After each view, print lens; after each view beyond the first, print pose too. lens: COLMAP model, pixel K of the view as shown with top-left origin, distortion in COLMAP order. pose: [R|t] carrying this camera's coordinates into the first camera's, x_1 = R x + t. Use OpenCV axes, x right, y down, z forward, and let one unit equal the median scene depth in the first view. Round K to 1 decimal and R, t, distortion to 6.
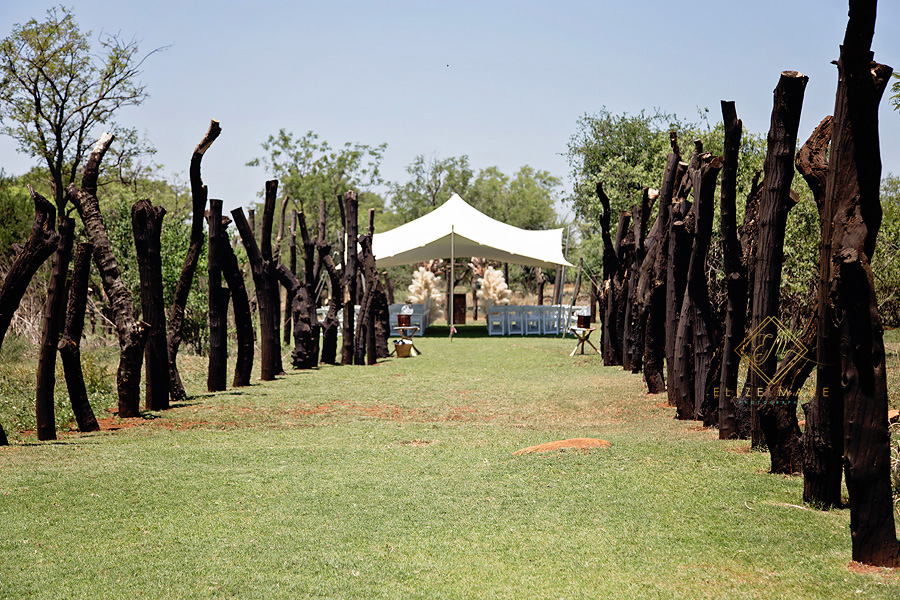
lens RADIAL K [[1691.5, 0, 450.0], [0, 1691.5, 300.1], [0, 0, 1]] dist [0.002744, 0.000000]
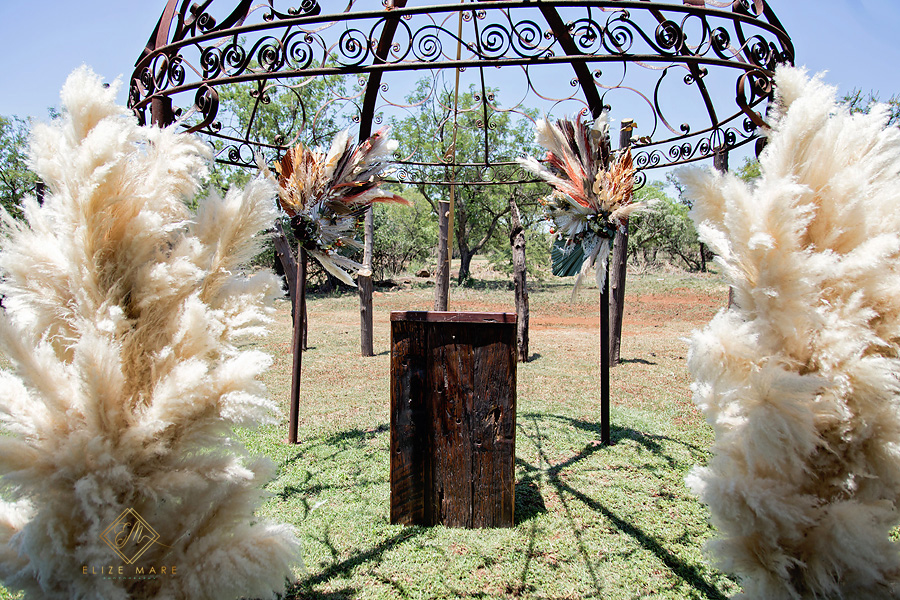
lens RADIAL K [[633.0, 0, 450.9], [0, 633.0, 302.0], [0, 0, 1]] dist [0.006653, 0.000832]
pose [[0.999260, -0.001747, -0.038426, 0.004639], [0.004551, 0.997322, 0.072992, -0.009081], [0.038196, -0.073113, 0.996592, 0.969789]]
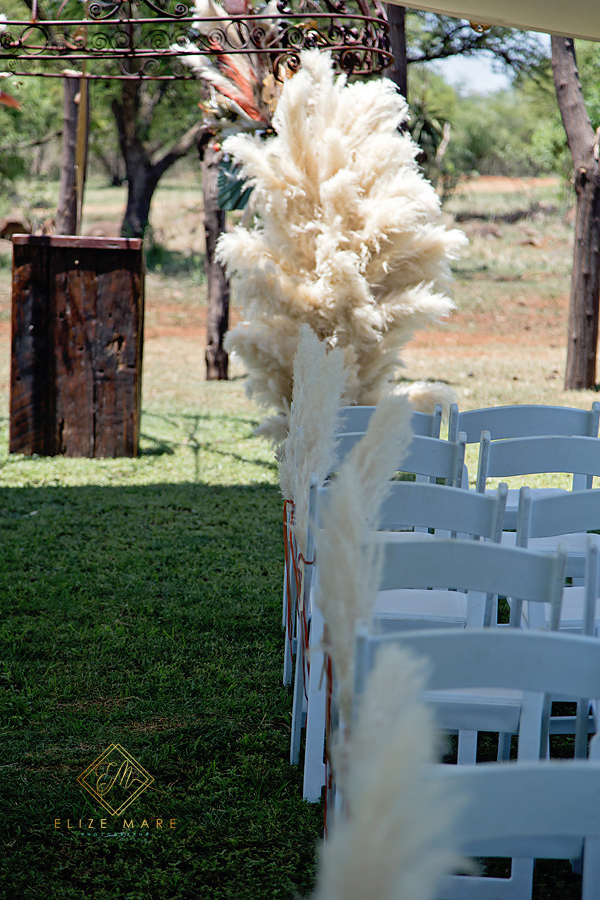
lens RADIAL K [[2771.1, 0, 300.0], [0, 2771.1, 448.9], [0, 0, 1]] dist [0.003631, 0.000000]
pose [[0.999487, 0.011372, 0.029935, 0.015953], [-0.014255, 0.995092, 0.097925, -0.009716], [-0.028675, -0.098301, 0.994743, 0.768746]]
